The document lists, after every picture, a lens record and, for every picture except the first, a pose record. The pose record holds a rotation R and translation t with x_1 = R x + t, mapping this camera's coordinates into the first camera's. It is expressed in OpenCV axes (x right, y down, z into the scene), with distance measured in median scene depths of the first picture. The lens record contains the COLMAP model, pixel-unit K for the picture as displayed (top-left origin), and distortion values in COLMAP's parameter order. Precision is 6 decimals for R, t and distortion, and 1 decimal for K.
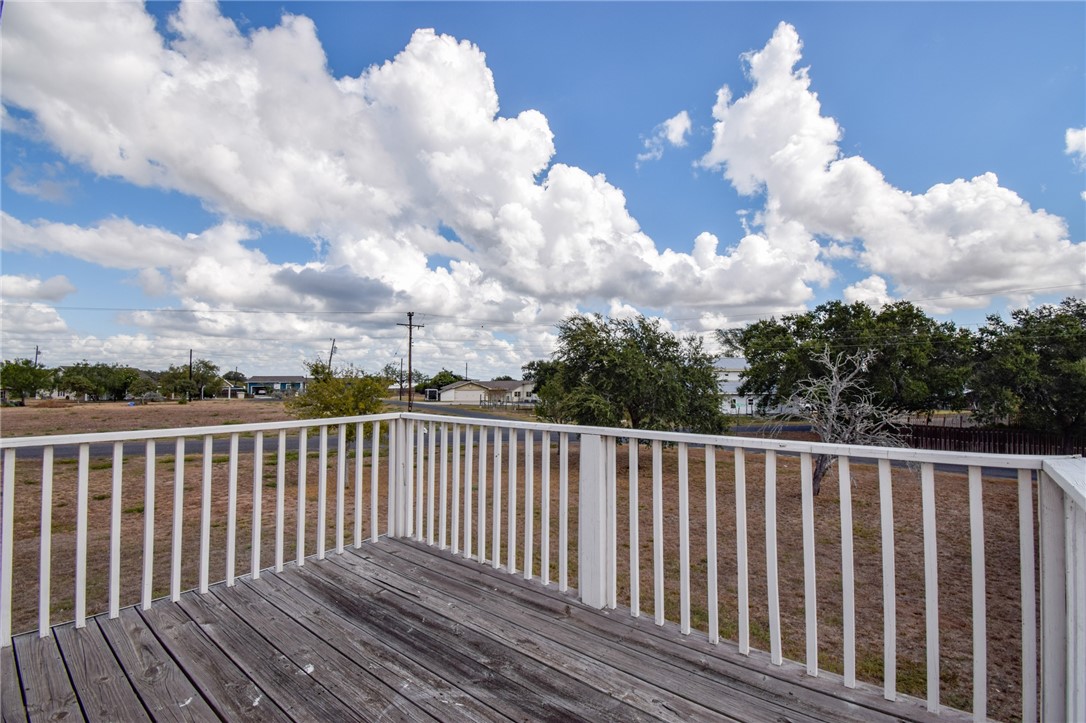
lens RADIAL K [[487.2, 0, 545.9], [0, 487.2, 358.7], [0, 0, 1]] dist [0.019068, -0.025772]
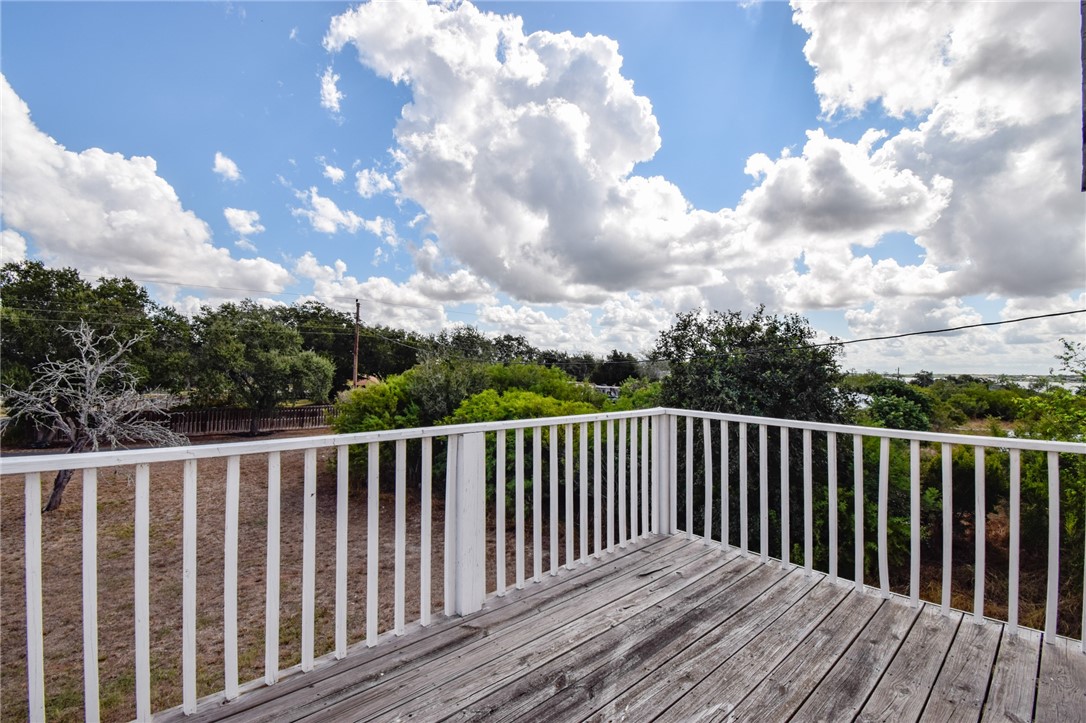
lens RADIAL K [[508.1, 0, 546.7], [0, 508.1, 361.6], [0, 0, 1]] dist [0.024374, -0.029709]
pose [[0.113900, 0.015883, 0.993365, -0.118550], [-0.056387, 0.998364, -0.009498, 0.003787], [-0.991891, -0.054931, 0.114609, 0.105418]]
